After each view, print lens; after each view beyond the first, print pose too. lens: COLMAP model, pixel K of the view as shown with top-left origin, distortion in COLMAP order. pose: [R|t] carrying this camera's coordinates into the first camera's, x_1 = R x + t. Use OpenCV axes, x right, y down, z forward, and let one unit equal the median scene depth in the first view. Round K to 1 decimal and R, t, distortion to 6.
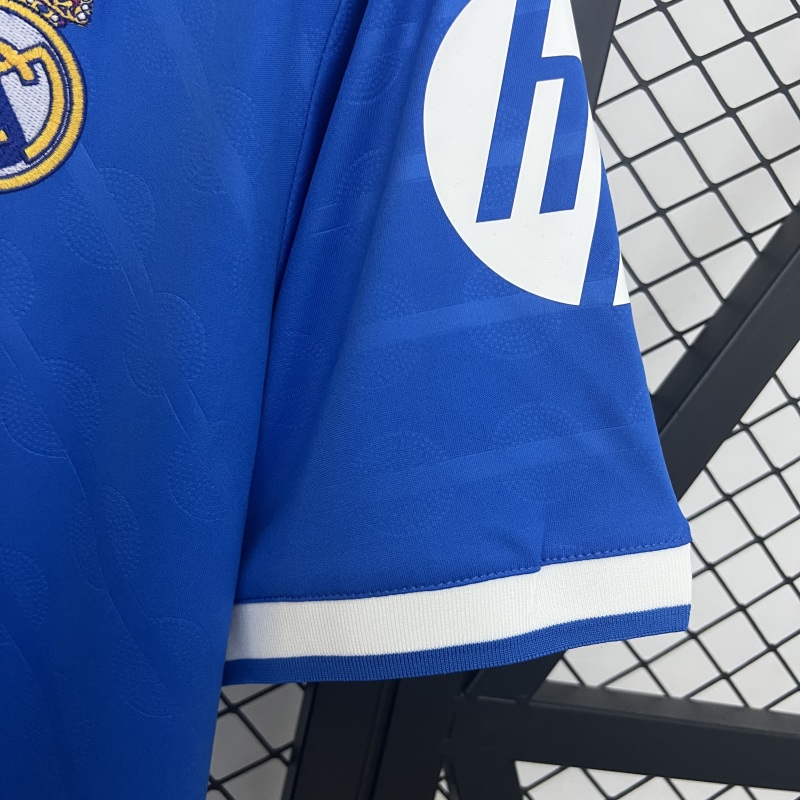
lens RADIAL K [[832.8, 0, 401.9], [0, 832.8, 400.5], [0, 0, 1]] dist [0.024340, 0.000000]
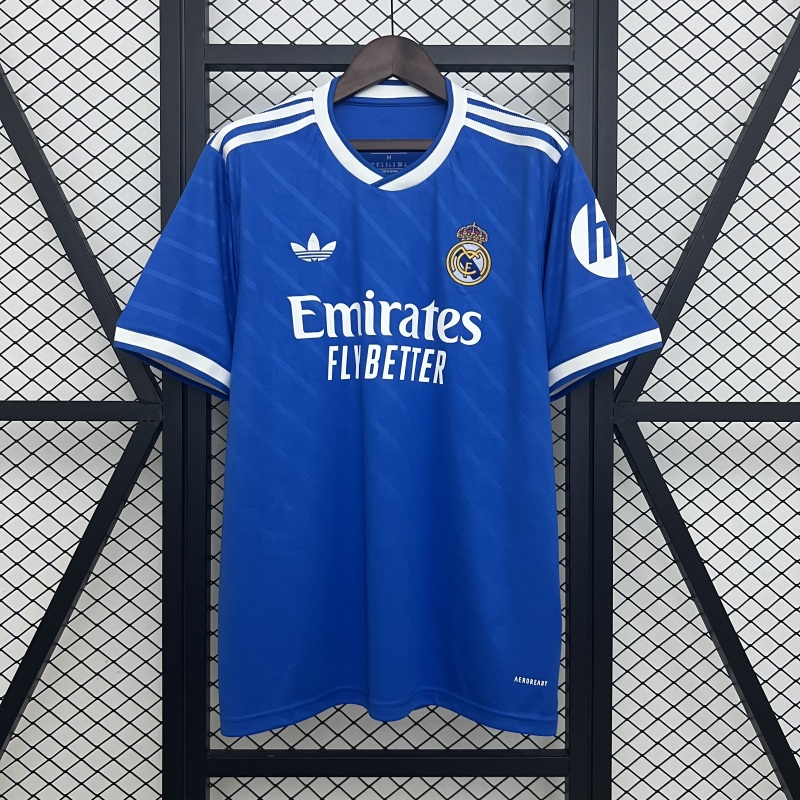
lens RADIAL K [[832.8, 0, 395.8], [0, 832.8, 400.8], [0, 0, 1]] dist [0.024340, 0.000000]
pose [[0.964603, -0.213004, -0.155468, -0.343569], [0.201960, 0.975797, -0.083860, 0.612318], [0.169568, 0.049494, 0.984275, -3.266151]]
